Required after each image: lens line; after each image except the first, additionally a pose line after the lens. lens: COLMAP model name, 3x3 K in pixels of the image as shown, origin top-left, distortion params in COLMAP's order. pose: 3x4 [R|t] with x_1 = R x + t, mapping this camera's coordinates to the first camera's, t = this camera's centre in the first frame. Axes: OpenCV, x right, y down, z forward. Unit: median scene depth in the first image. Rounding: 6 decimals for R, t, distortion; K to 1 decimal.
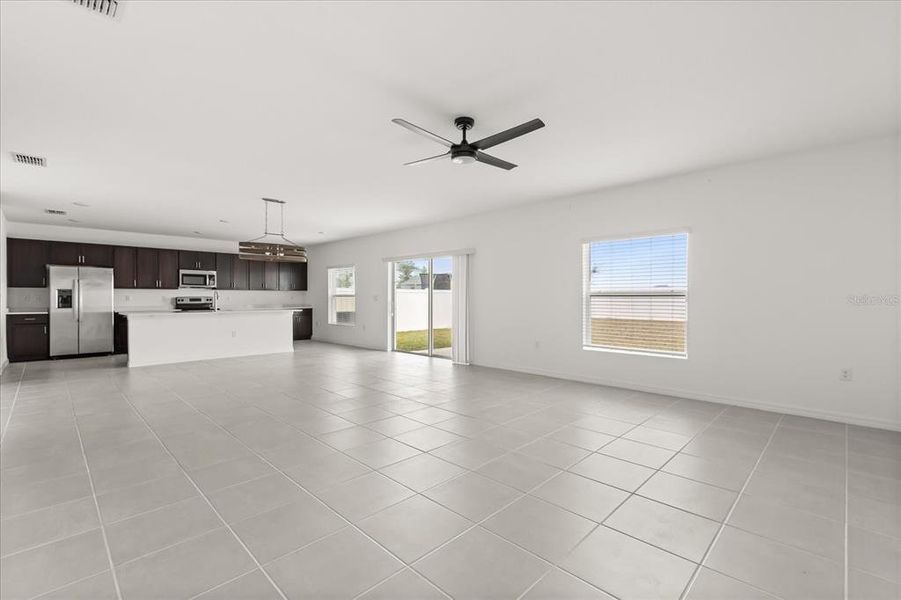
lens RADIAL K [[402.3, 0, 452.2], [0, 402.3, 293.2], [0, 0, 1]] dist [0.000024, 0.000017]
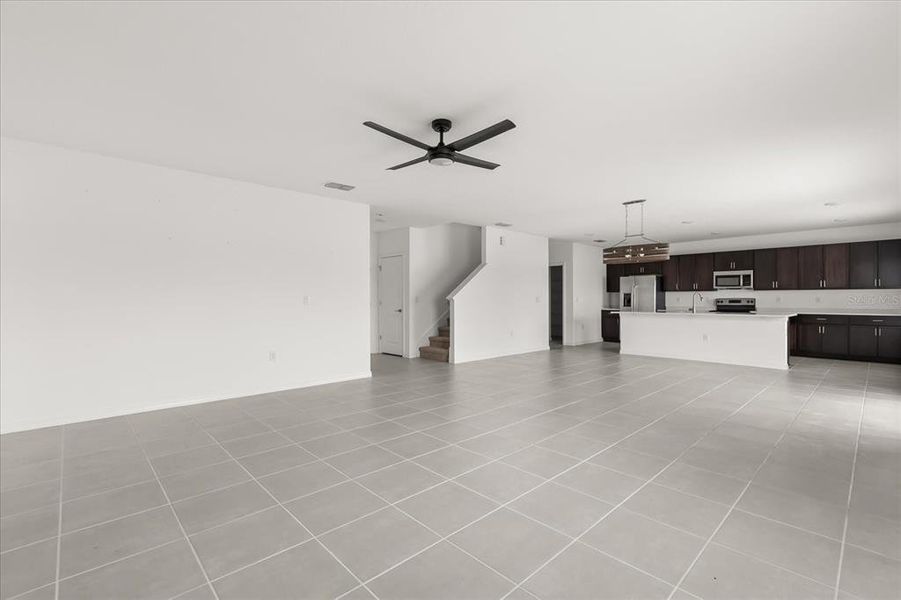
lens RADIAL K [[402.3, 0, 452.2], [0, 402.3, 293.2], [0, 0, 1]] dist [0.000024, 0.000017]
pose [[-0.025757, -0.014421, -0.999564, 0.420897], [0.010986, 0.999831, -0.014708, 0.004230], [0.999608, -0.011360, -0.025594, 0.427741]]
